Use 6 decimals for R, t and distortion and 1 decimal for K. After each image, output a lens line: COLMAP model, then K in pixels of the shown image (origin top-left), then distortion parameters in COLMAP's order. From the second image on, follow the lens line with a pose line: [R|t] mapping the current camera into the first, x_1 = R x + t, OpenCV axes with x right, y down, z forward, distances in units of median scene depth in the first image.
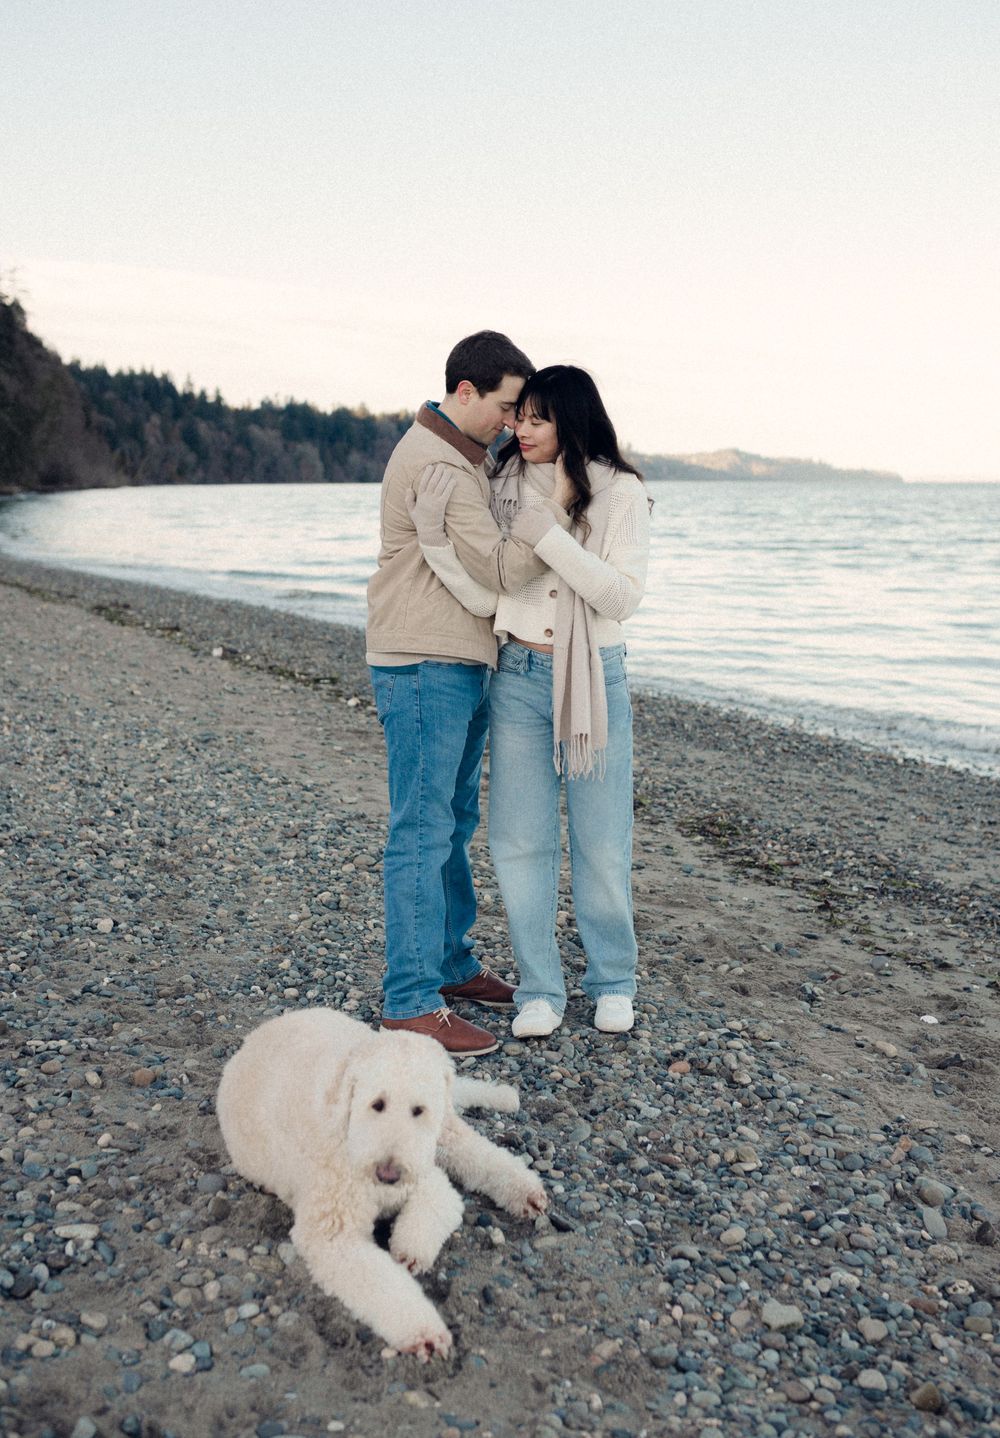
lens RADIAL K [[1513.6, 0, 497.1], [0, 1513.6, 687.2], [0, 0, 1]] dist [-0.020172, 0.024947]
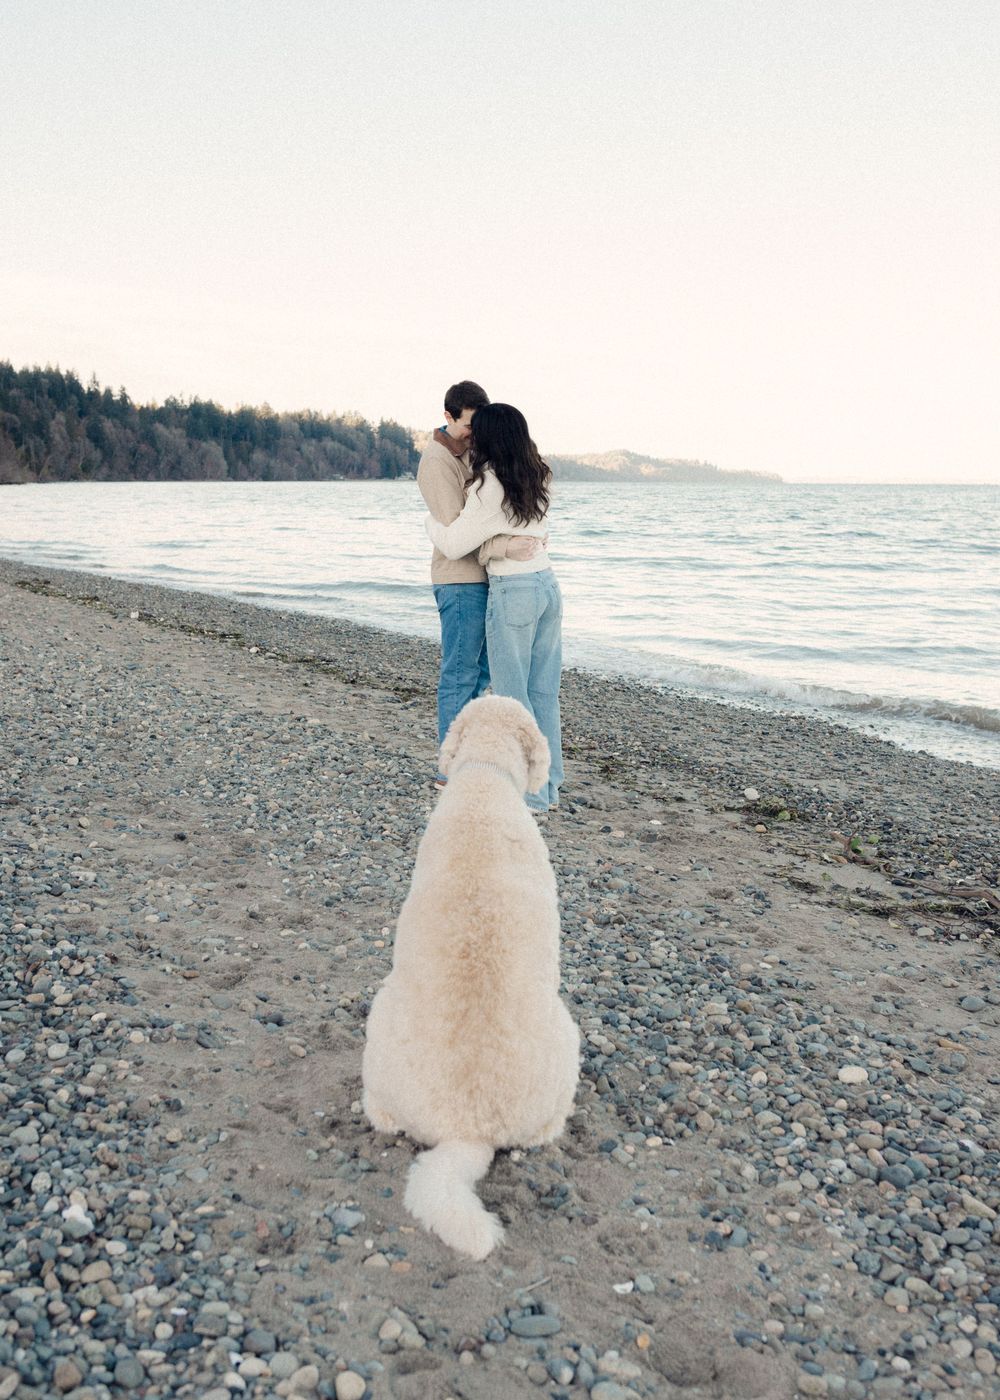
lens RADIAL K [[1465.8, 0, 502.9], [0, 1465.8, 671.3], [0, 0, 1]] dist [-0.025019, 0.063857]
pose [[0.997441, -0.002062, 0.071463, 0.015285], [0.002473, 0.999981, -0.005657, 0.030637], [-0.071450, 0.005819, 0.997427, -0.140903]]
